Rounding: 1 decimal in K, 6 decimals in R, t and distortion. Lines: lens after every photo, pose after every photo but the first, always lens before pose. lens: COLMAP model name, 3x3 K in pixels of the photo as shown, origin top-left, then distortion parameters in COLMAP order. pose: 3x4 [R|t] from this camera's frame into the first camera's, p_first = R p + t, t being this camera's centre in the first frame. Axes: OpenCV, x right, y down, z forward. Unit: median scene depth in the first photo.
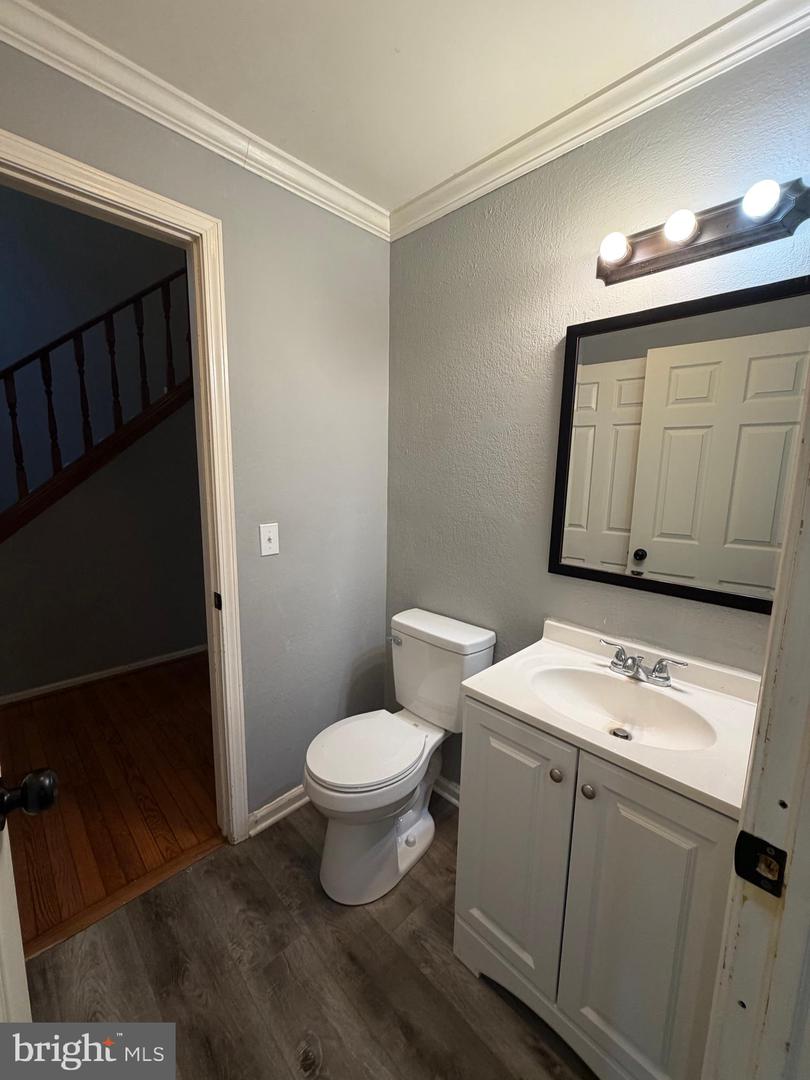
lens RADIAL K [[431.2, 0, 405.0], [0, 431.2, 540.0], [0, 0, 1]] dist [0.000444, 0.000248]
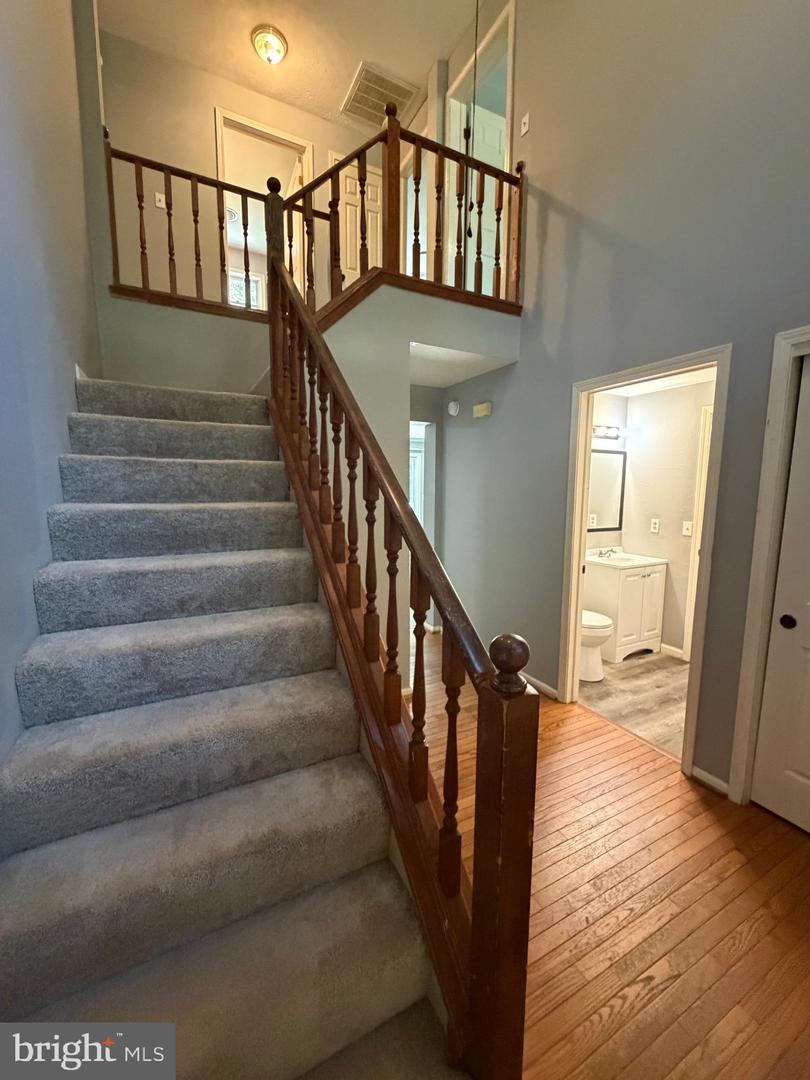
lens RADIAL K [[431.2, 0, 405.0], [0, 431.2, 540.0], [0, 0, 1]] dist [0.000444, 0.000248]
pose [[0.300140, -0.129967, 0.945000, -3.052015], [0.149430, 0.984850, 0.087988, -0.336103], [-0.942118, 0.114803, 0.315014, 1.375075]]
